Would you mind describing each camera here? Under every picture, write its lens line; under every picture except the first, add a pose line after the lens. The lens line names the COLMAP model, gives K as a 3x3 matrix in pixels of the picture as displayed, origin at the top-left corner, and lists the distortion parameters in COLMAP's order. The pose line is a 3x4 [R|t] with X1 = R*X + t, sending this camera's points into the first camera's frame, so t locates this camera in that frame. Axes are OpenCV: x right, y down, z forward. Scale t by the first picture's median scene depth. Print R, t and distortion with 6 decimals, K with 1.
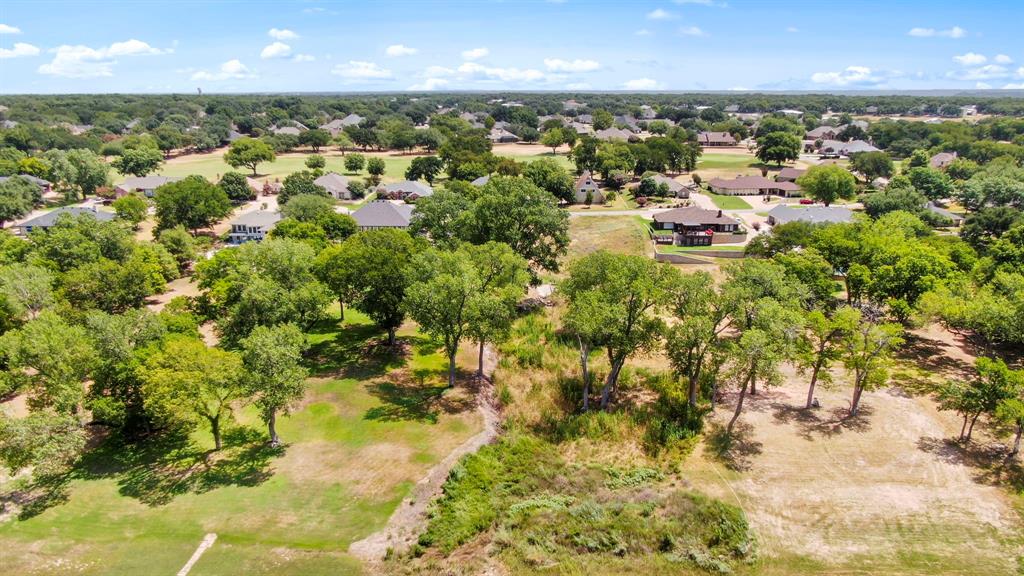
lens RADIAL K [[752.4, 0, 512.0], [0, 752.4, 288.0], [0, 0, 1]] dist [-0.009794, 0.001757]
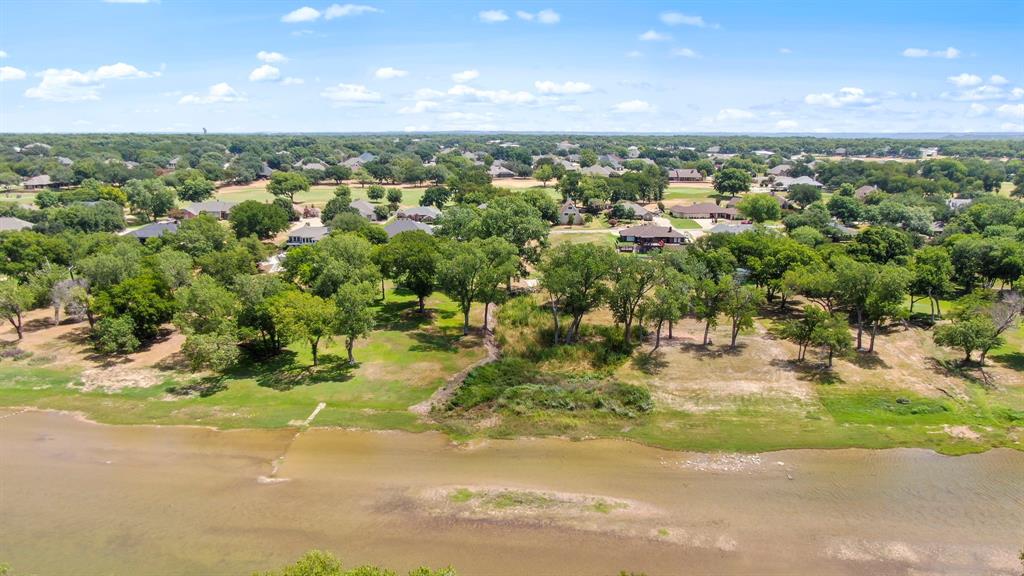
lens RADIAL K [[752.4, 0, 512.0], [0, 752.4, 288.0], [0, 0, 1]] dist [-0.009794, 0.001757]
pose [[0.999984, 0.003546, 0.004318, 0.001565], [-0.003318, 0.998653, -0.051783, 0.069498], [-0.004496, 0.051767, 0.998649, -0.278956]]
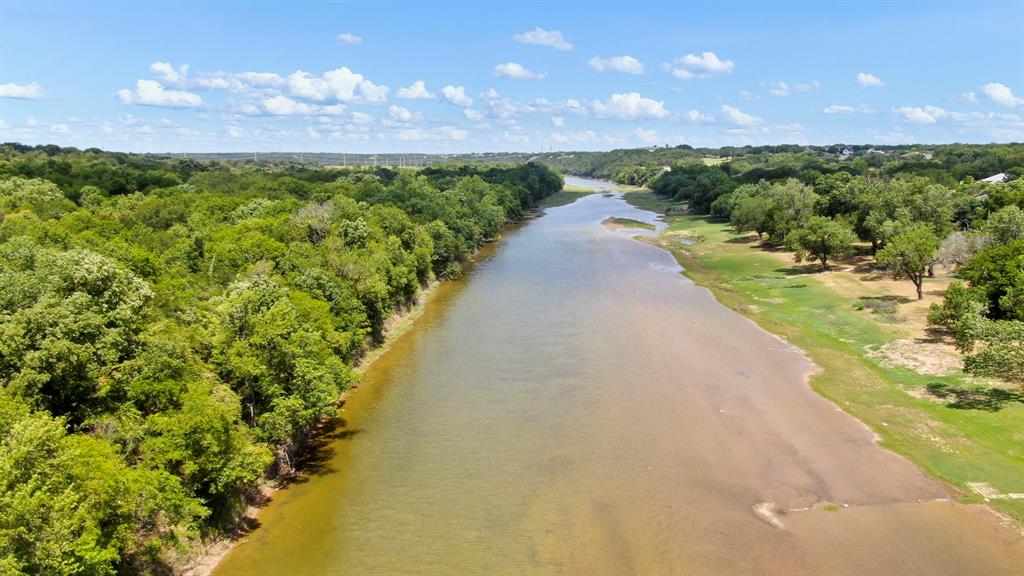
lens RADIAL K [[752.4, 0, 512.0], [0, 752.4, 288.0], [0, 0, 1]] dist [-0.009794, 0.001757]
pose [[0.098600, 0.174003, -0.979796, 0.128950], [-0.242274, 0.959166, 0.145958, 0.063928], [0.965185, 0.222988, 0.136730, 0.100406]]
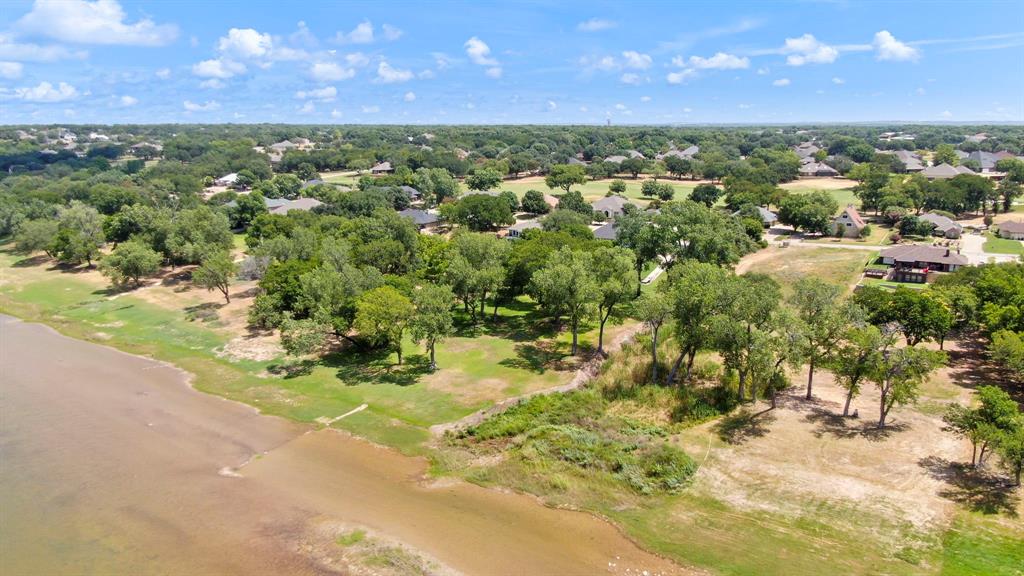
lens RADIAL K [[752.4, 0, 512.0], [0, 752.4, 288.0], [0, 0, 1]] dist [-0.009794, 0.001757]
pose [[0.868286, 0.105946, -0.484618, 0.268080], [-0.124756, 0.992165, -0.006621, 0.022739], [0.480120, 0.066208, 0.874701, -0.116601]]
